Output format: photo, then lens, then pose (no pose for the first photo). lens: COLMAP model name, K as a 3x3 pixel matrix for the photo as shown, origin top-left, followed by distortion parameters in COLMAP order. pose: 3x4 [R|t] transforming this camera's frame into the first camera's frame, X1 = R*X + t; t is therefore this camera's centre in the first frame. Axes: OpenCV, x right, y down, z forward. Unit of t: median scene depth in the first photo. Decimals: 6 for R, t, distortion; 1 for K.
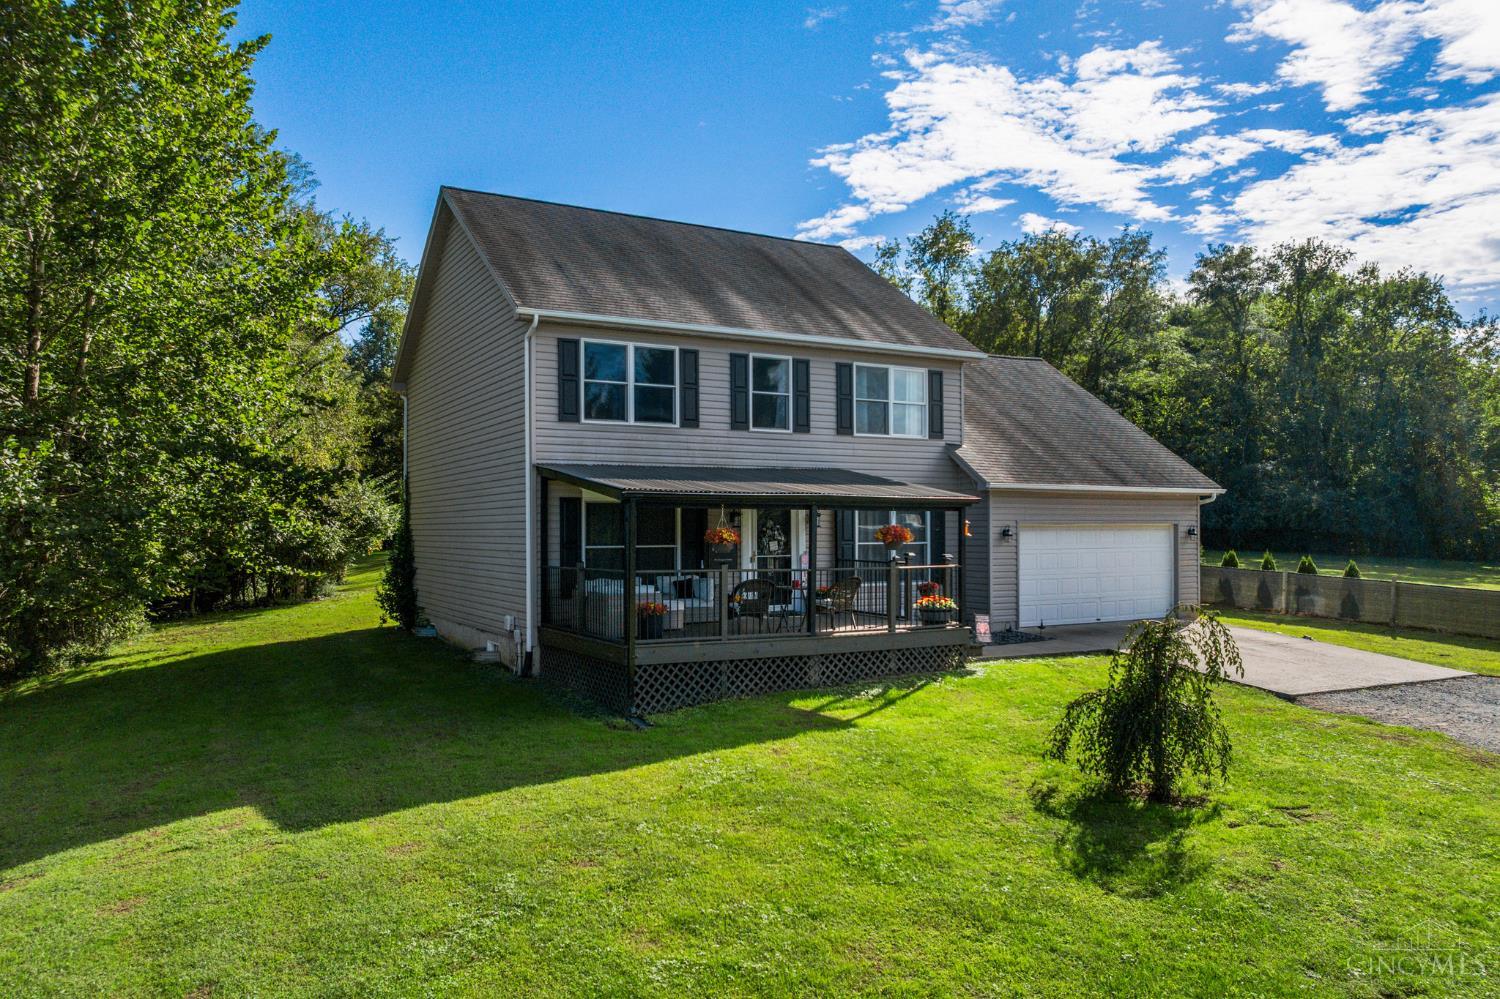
lens RADIAL K [[1113.9, 0, 748.4], [0, 1113.9, 525.9], [0, 0, 1]] dist [-0.081953, -0.000123]
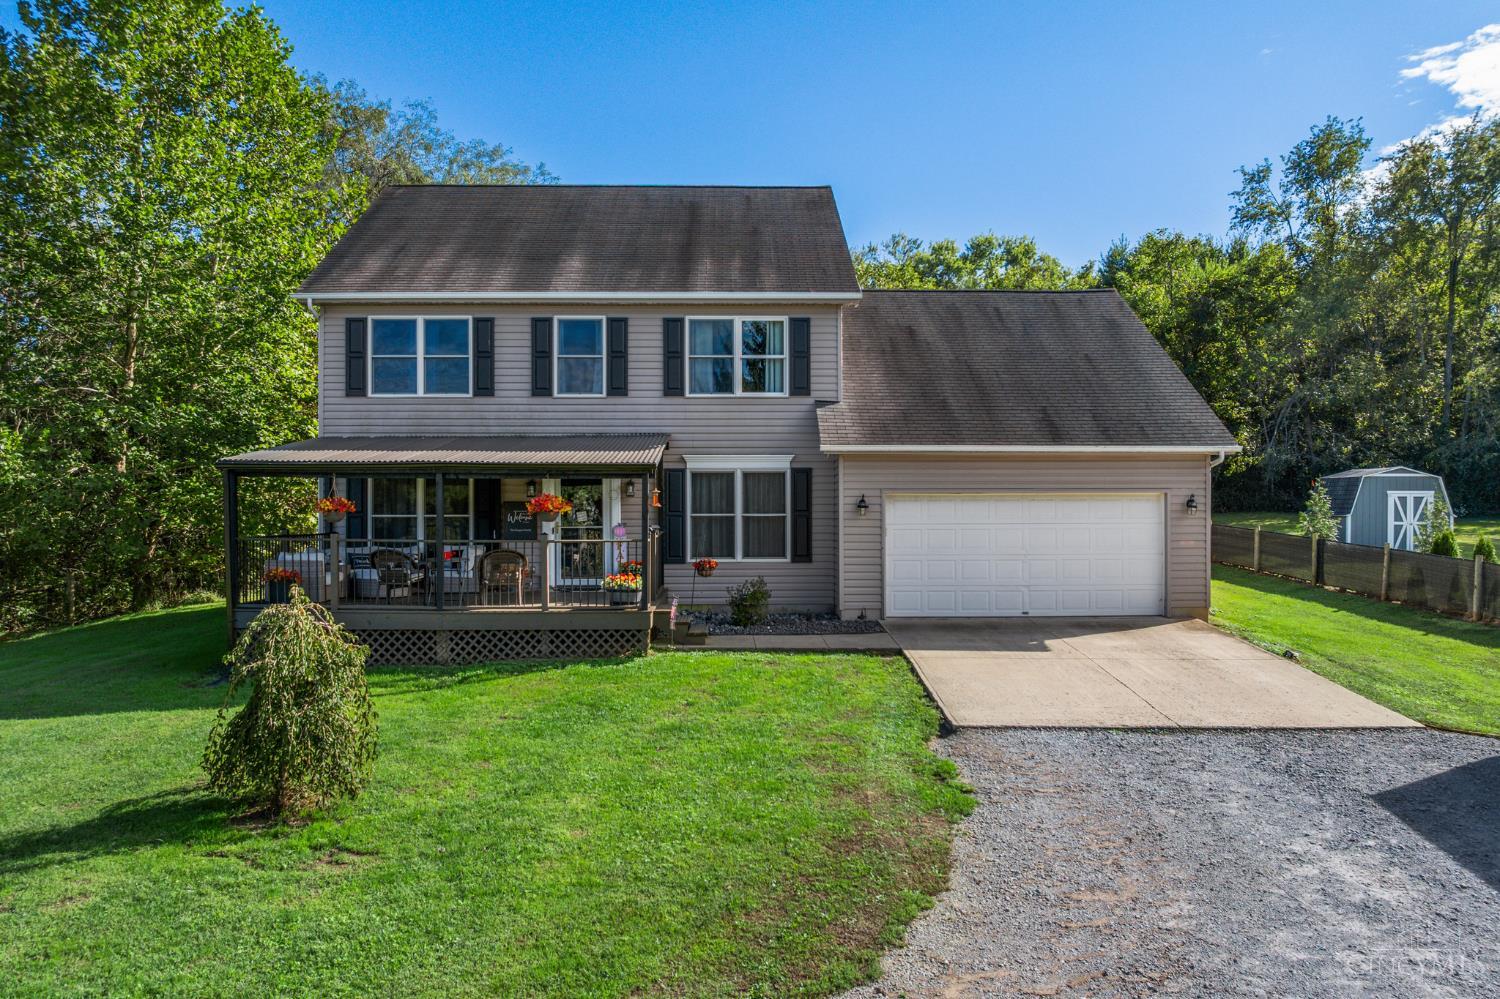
lens RADIAL K [[1118.4, 0, 750.0], [0, 1118.4, 499.5], [0, 0, 1]] dist [-0.045200, 0.008292]
pose [[0.879846, 0.000792, -0.475258, 0.627528], [0.000704, 0.999995, 0.002969, 0.000732], [0.475259, -0.002946, 0.879841, 0.236328]]
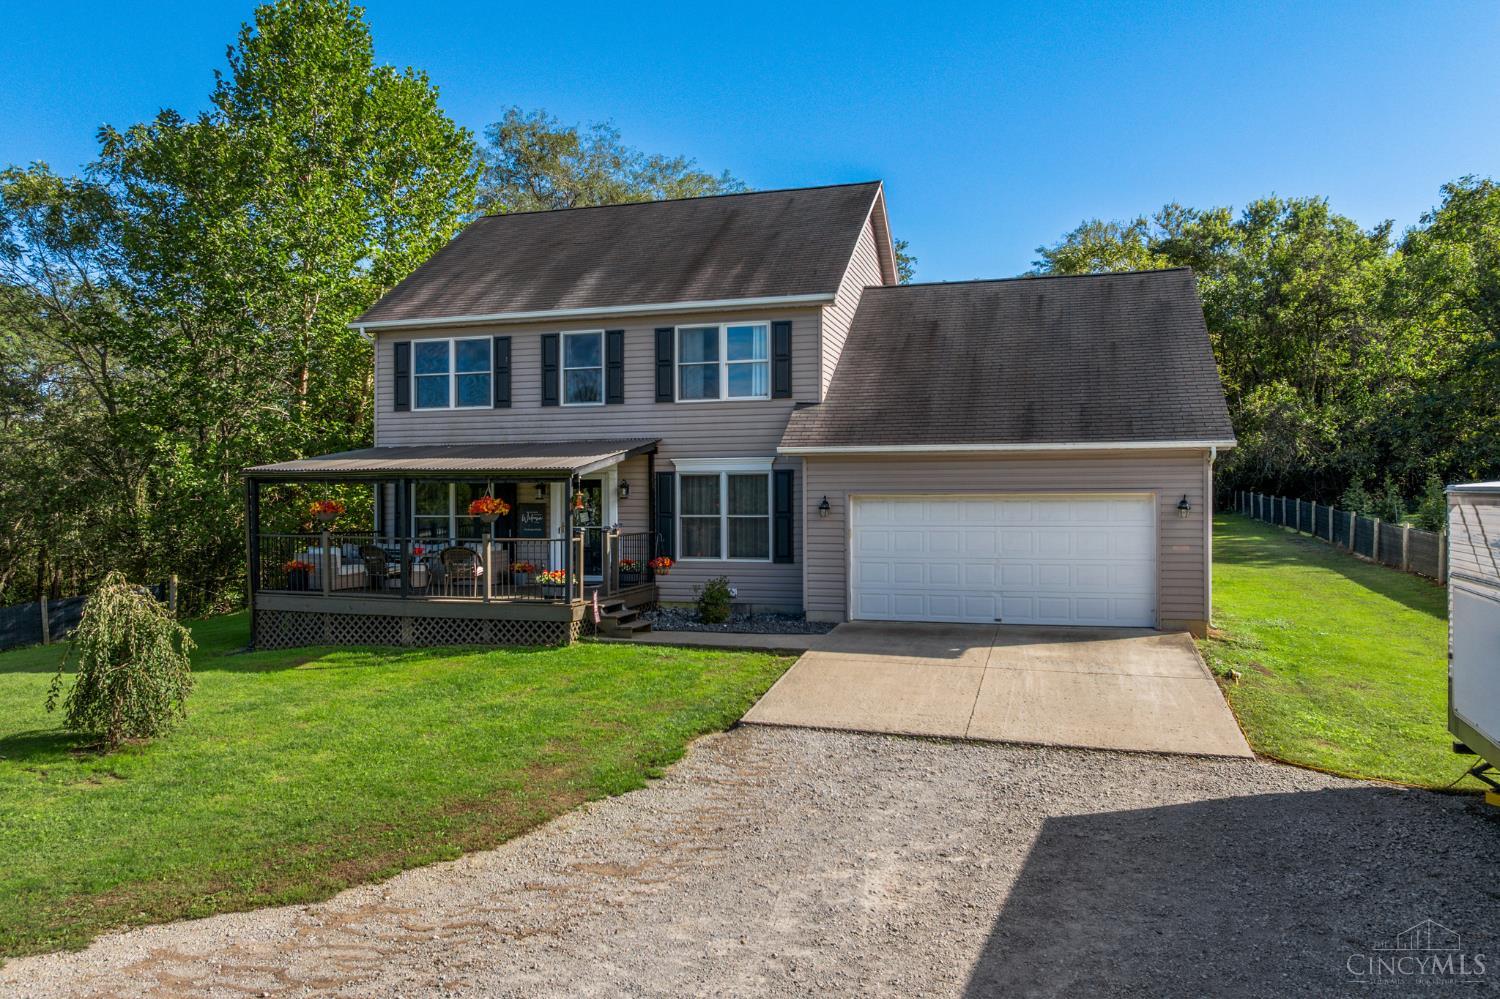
lens RADIAL K [[1159.4, 0, 698.1], [0, 1159.4, 500.0], [0, 0, 1]] dist [-0.039142, -0.000881]
pose [[0.668988, -0.000794, -0.743273, 0.919755], [0.003934, 0.999989, 0.002473, -0.000155], [0.743263, -0.004579, 0.668984, 0.379667]]
